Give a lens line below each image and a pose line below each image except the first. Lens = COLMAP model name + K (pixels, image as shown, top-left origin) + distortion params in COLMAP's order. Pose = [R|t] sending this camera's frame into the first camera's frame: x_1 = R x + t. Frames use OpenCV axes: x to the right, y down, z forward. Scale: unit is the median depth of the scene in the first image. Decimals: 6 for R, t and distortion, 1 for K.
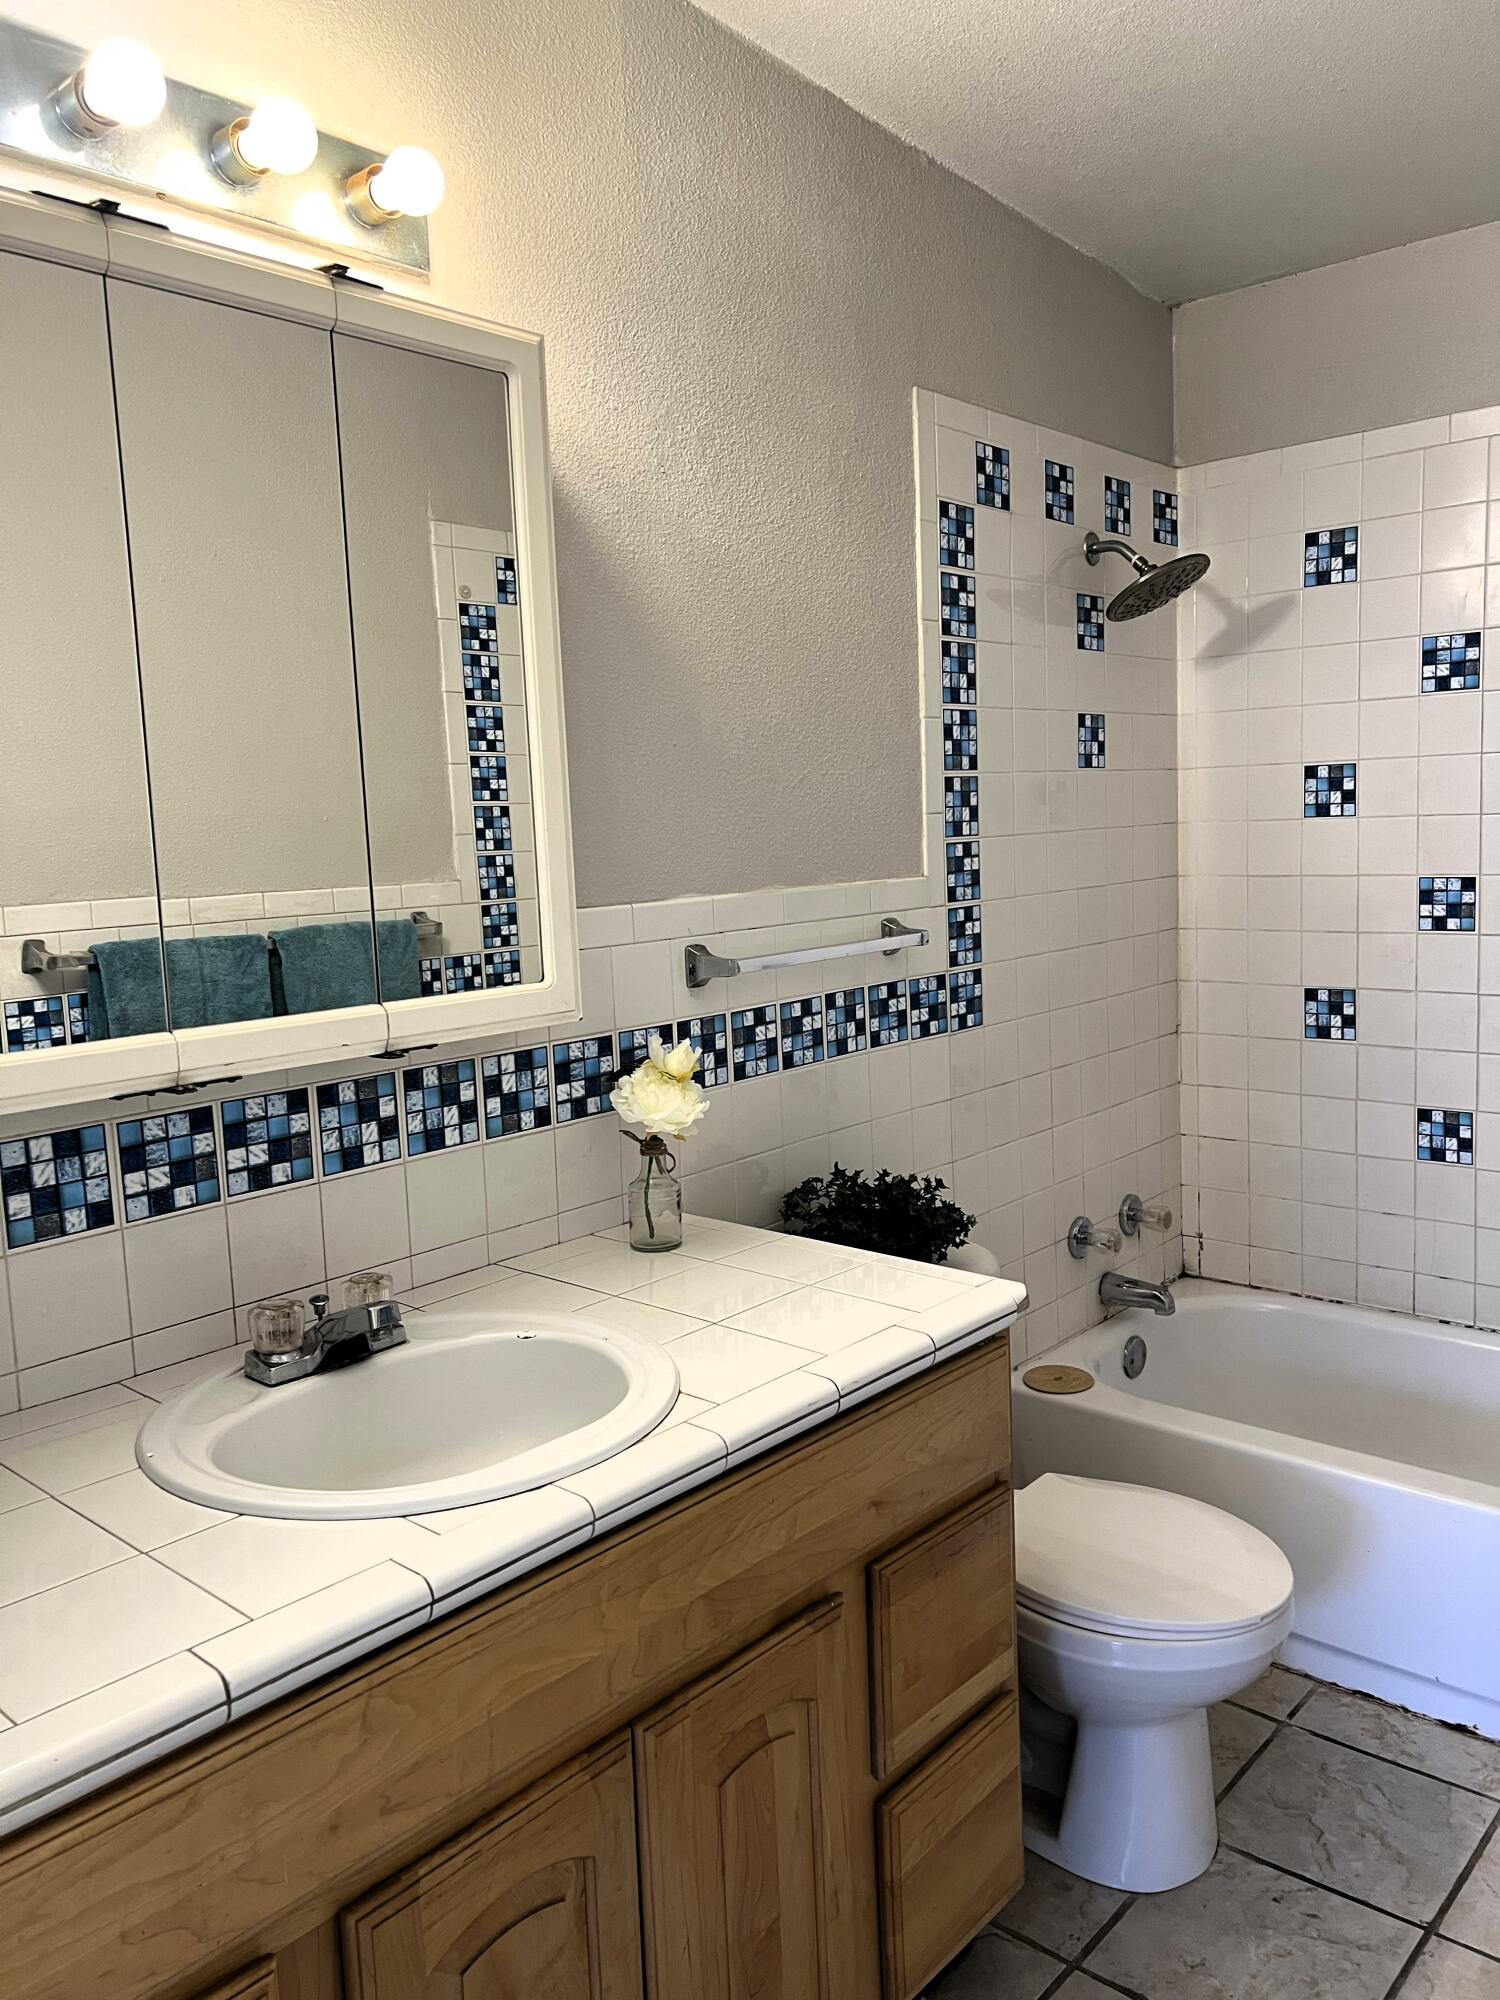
lens RADIAL K [[1510.8, 0, 744.3], [0, 1510.8, 1049.2], [0, 0, 1]] dist [0.059496, -0.071673]
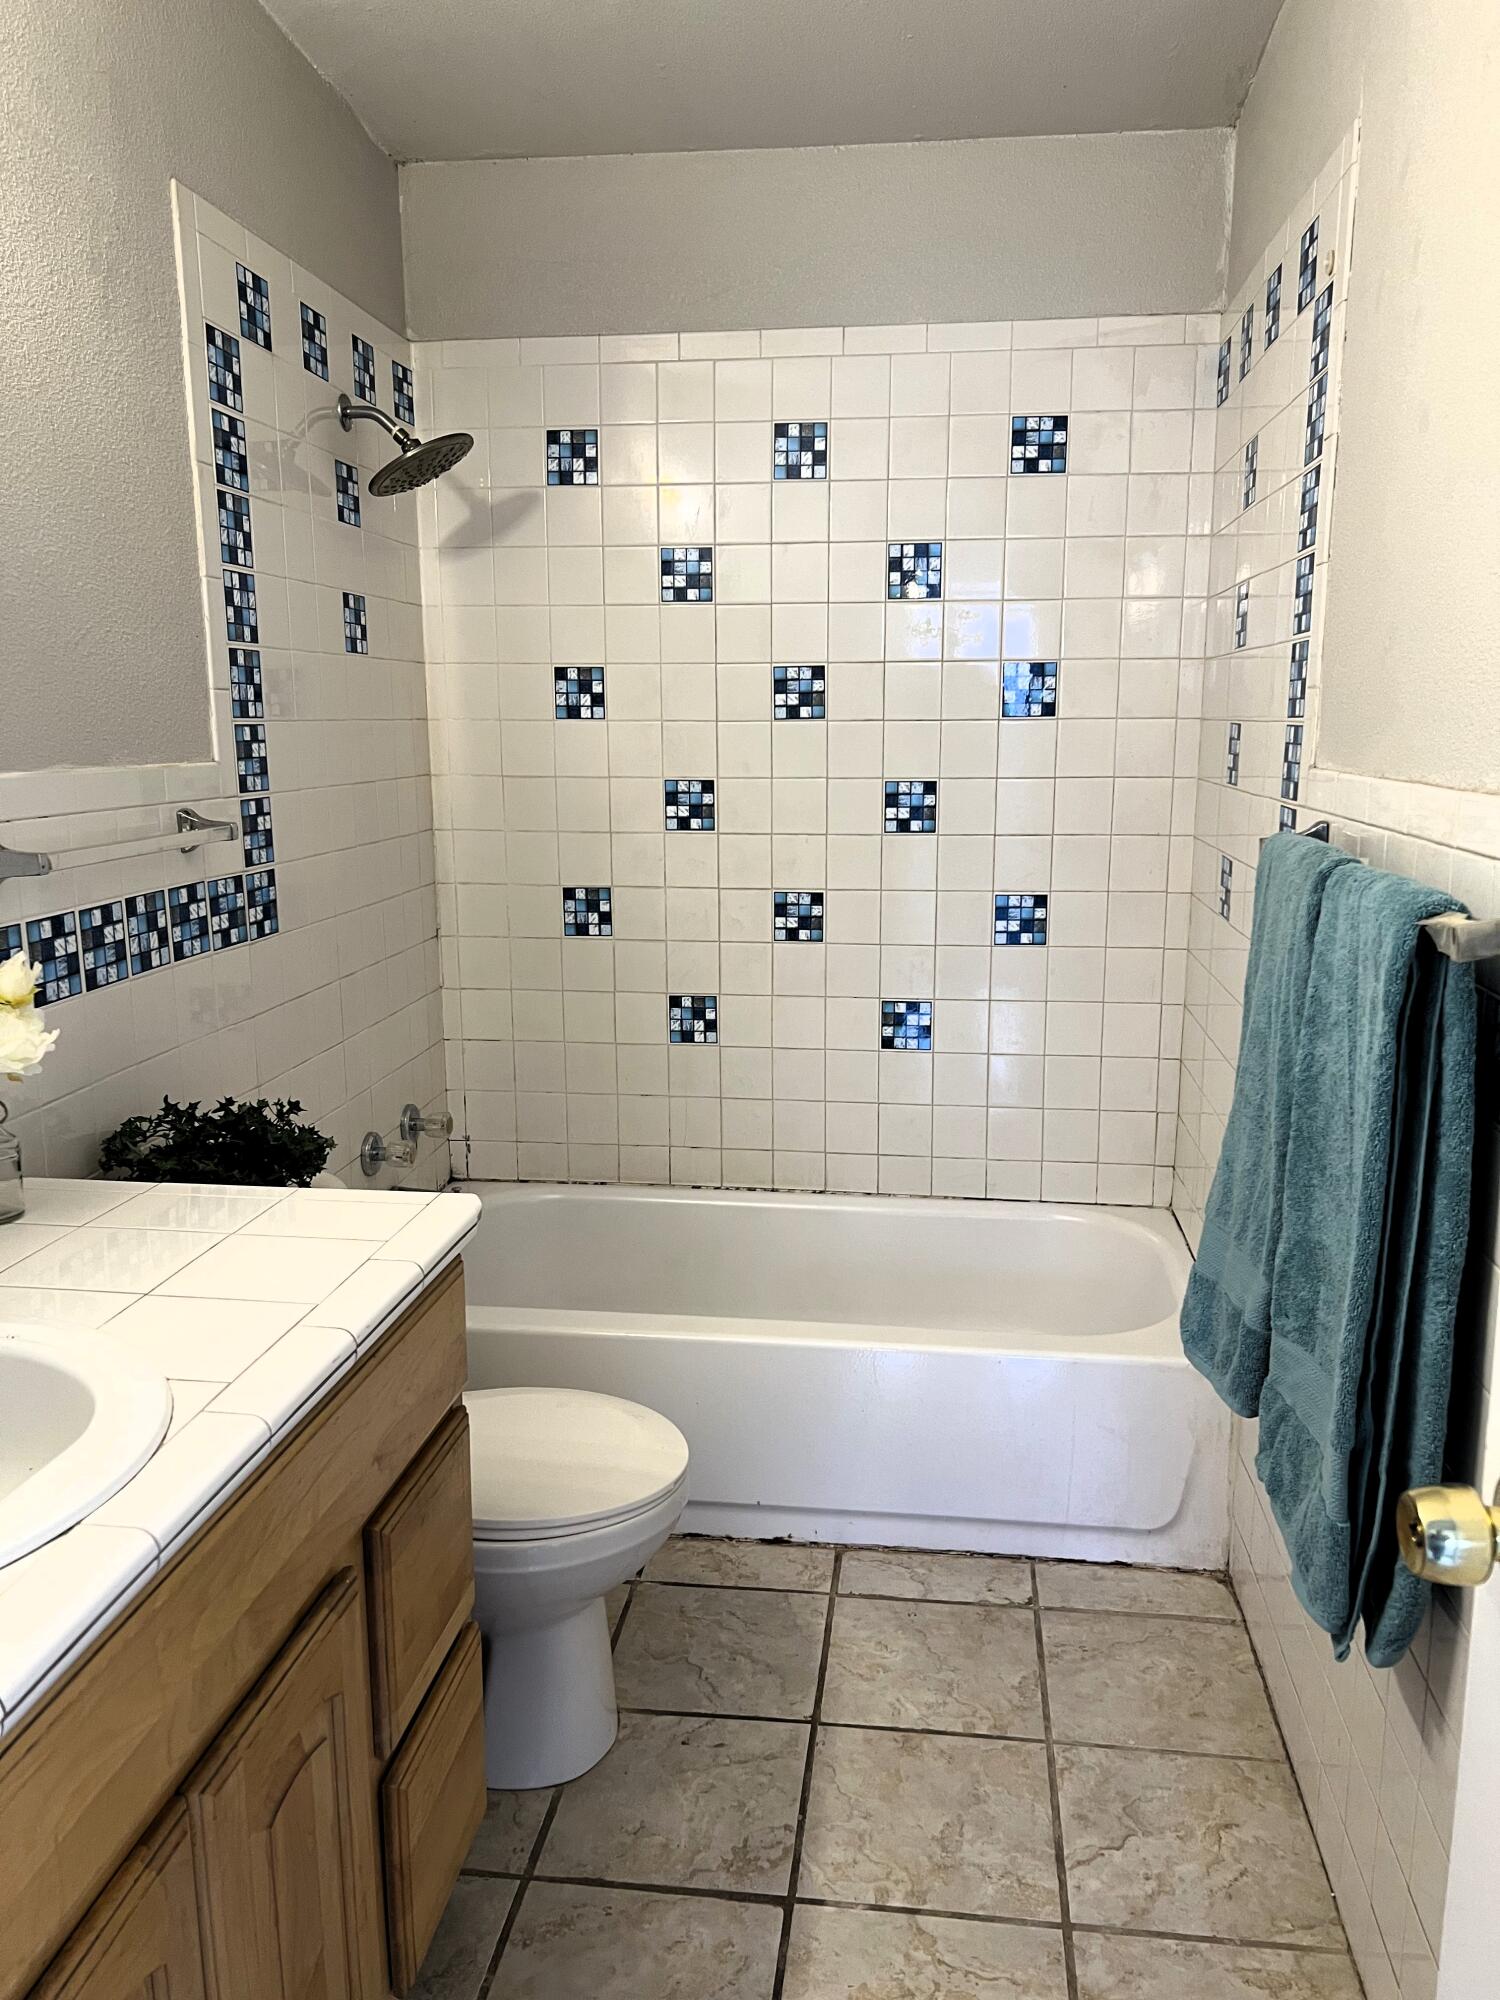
lens RADIAL K [[1510.8, 0, 749.3], [0, 1510.8, 1049.6], [0, 0, 1]] dist [0.059496, -0.071673]
pose [[0.824522, -0.083531, 0.559630, -0.133530], [0.054387, 0.996164, 0.068558, 0.007571], [-0.563210, -0.026091, 0.825902, 0.095473]]
